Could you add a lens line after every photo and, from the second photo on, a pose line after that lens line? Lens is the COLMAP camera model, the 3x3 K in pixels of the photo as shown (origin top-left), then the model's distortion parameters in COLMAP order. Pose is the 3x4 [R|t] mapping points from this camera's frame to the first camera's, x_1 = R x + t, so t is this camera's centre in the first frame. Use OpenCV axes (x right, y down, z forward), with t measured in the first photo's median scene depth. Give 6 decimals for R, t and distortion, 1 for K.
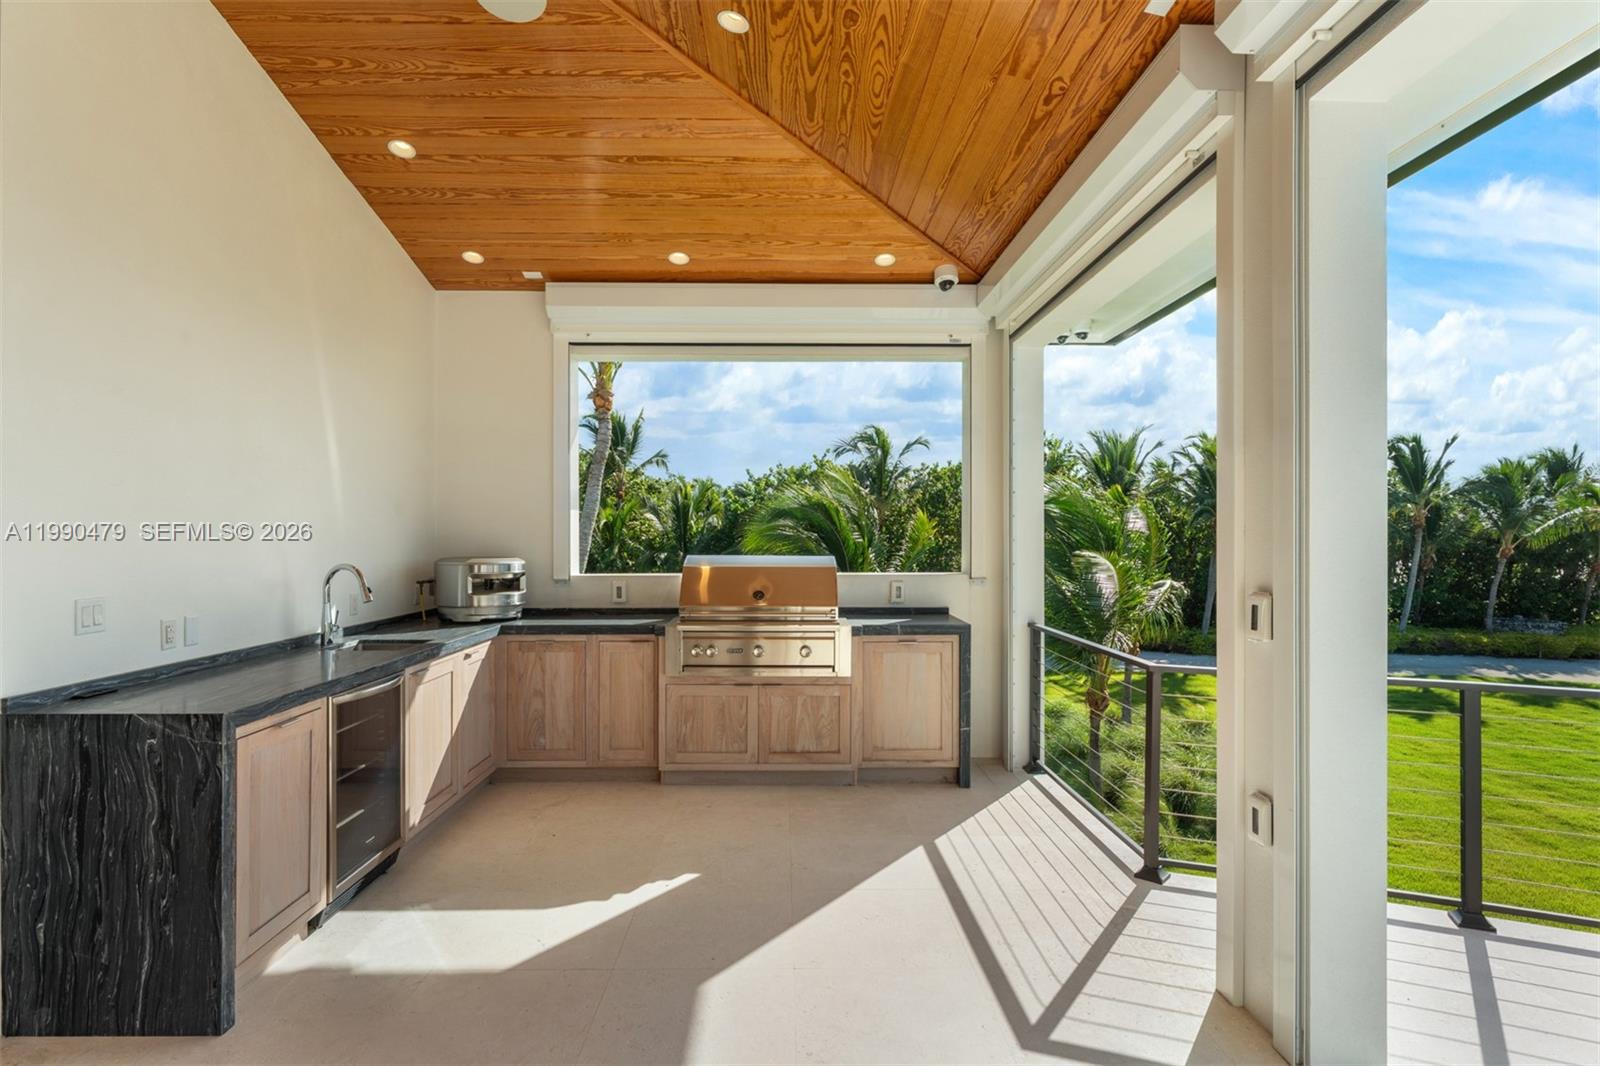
lens RADIAL K [[807.8, 0, 800.0], [0, 807.8, 533.0], [0, 0, 1]] dist [0.000719, -0.000246]
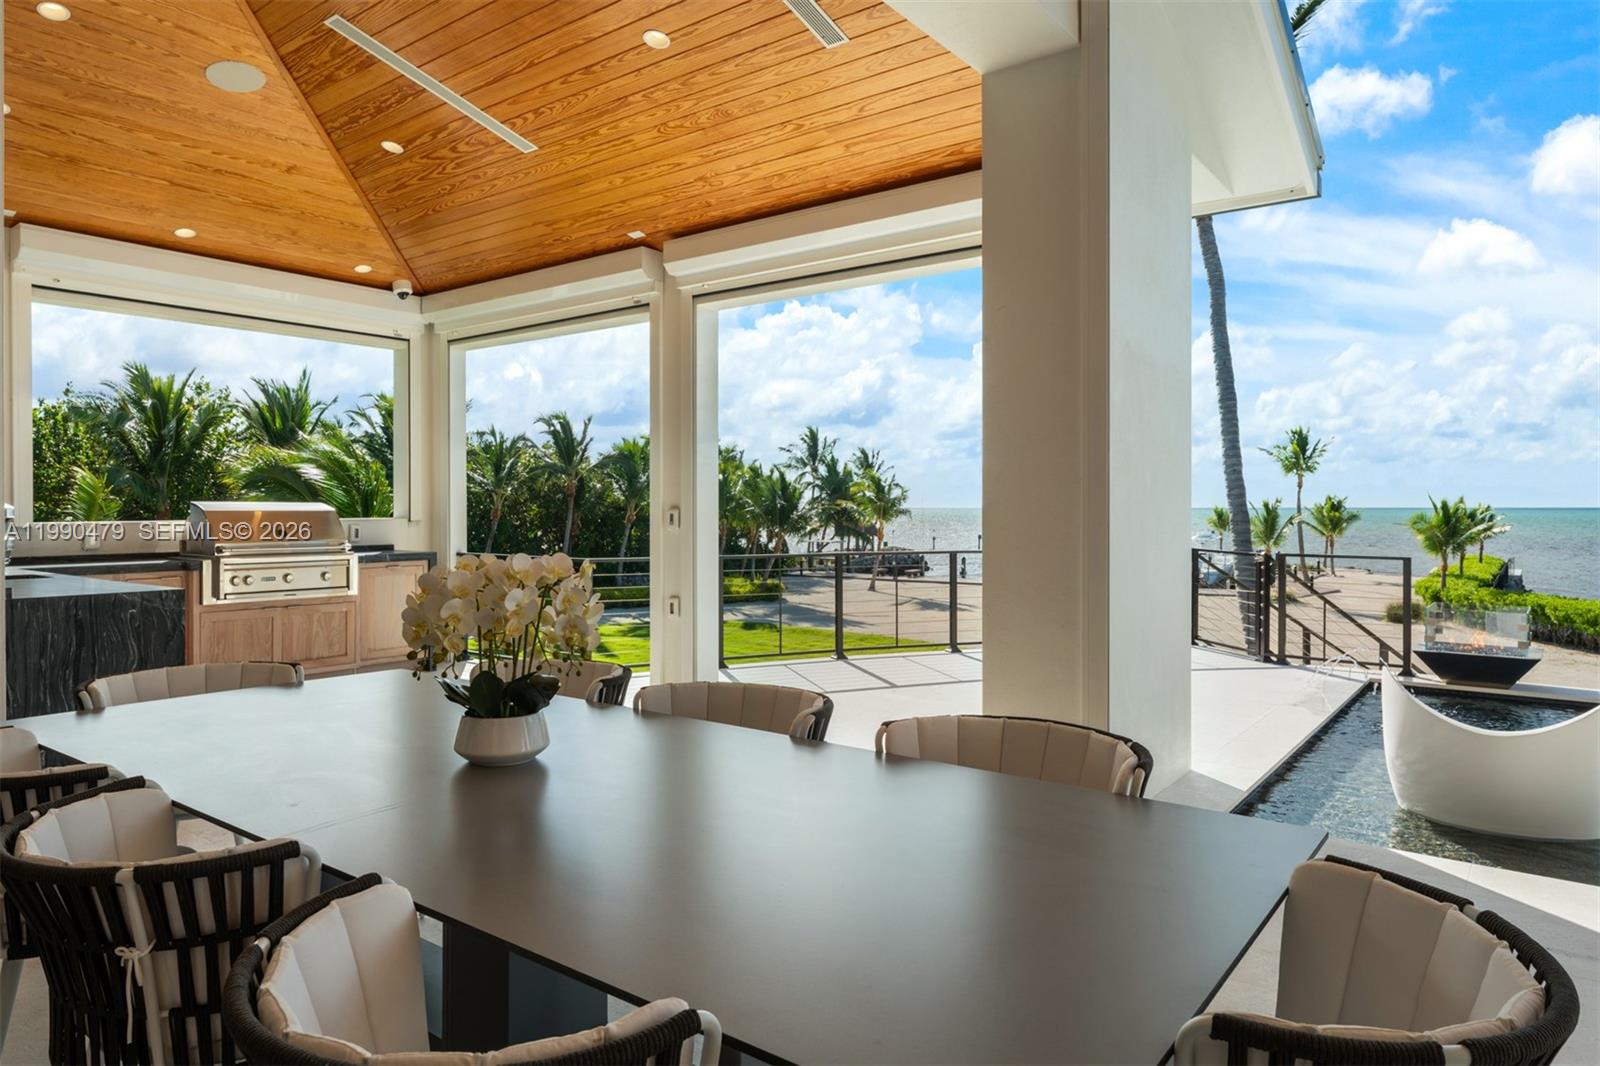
lens RADIAL K [[996.0, 0, 793.7], [0, 996.0, 509.3], [0, 0, 1]] dist [0.001393, -0.000288]
pose [[0.618324, -0.002834, 0.785918, -0.751571], [-0.000316, 0.999993, 0.003854, 0.034736], [-0.785923, -0.002632, 0.618319, -0.529732]]
